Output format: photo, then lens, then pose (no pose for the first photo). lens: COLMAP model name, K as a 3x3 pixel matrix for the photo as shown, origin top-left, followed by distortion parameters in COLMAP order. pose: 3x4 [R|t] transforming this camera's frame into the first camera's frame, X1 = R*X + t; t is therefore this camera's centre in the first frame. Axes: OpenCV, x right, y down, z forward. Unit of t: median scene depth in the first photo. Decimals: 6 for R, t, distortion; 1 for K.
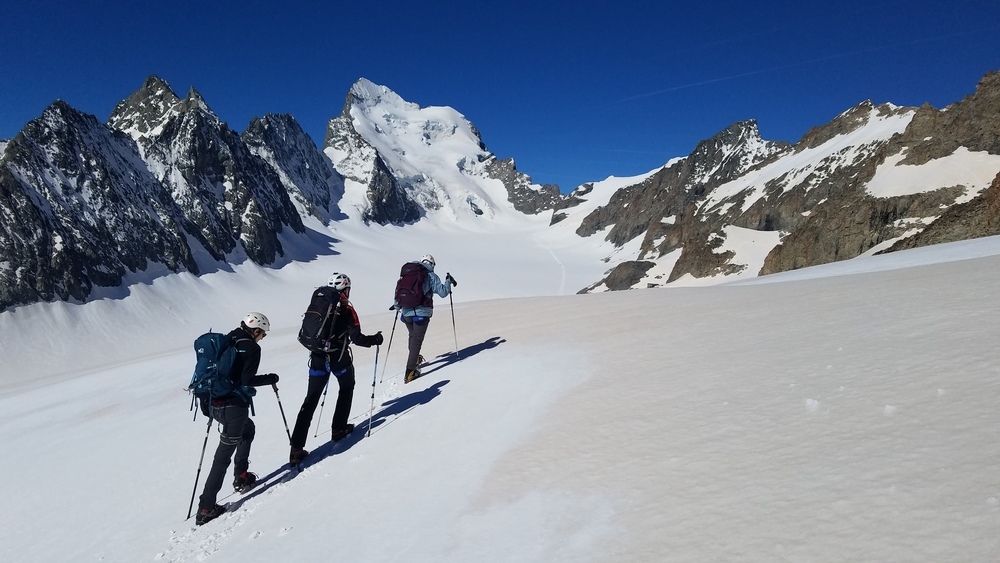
lens RADIAL K [[715.2, 0, 500.0], [0, 715.2, 281.5], [0, 0, 1]] dist [0.136729, -0.001363]
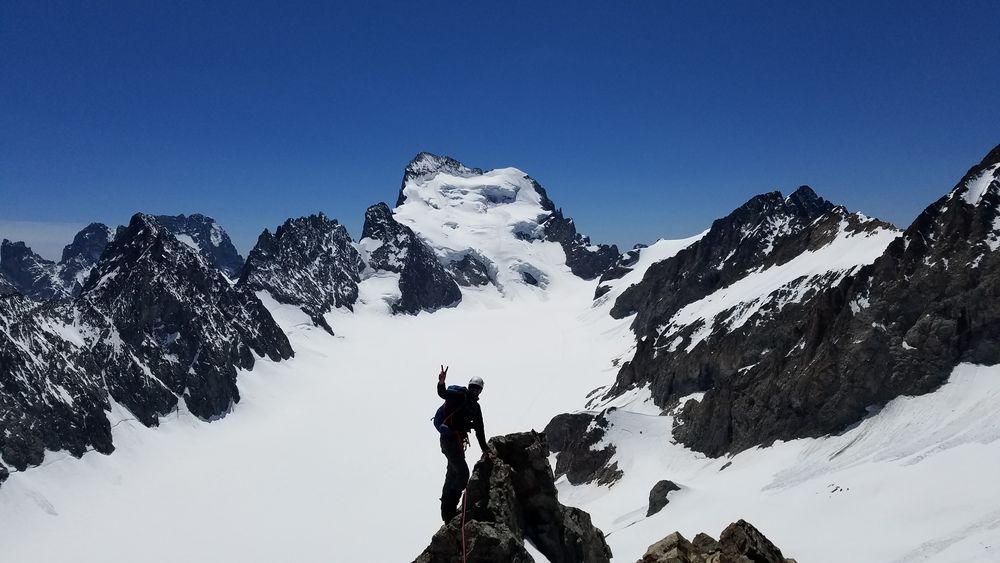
lens RADIAL K [[715.2, 0, 500.0], [0, 715.2, 281.5], [0, 0, 1]] dist [0.136729, -0.001363]
pose [[0.977446, -0.073184, -0.198101, 0.197314], [0.067130, 0.997054, -0.037113, -0.108870], [0.200234, 0.022977, 0.979479, 0.097216]]
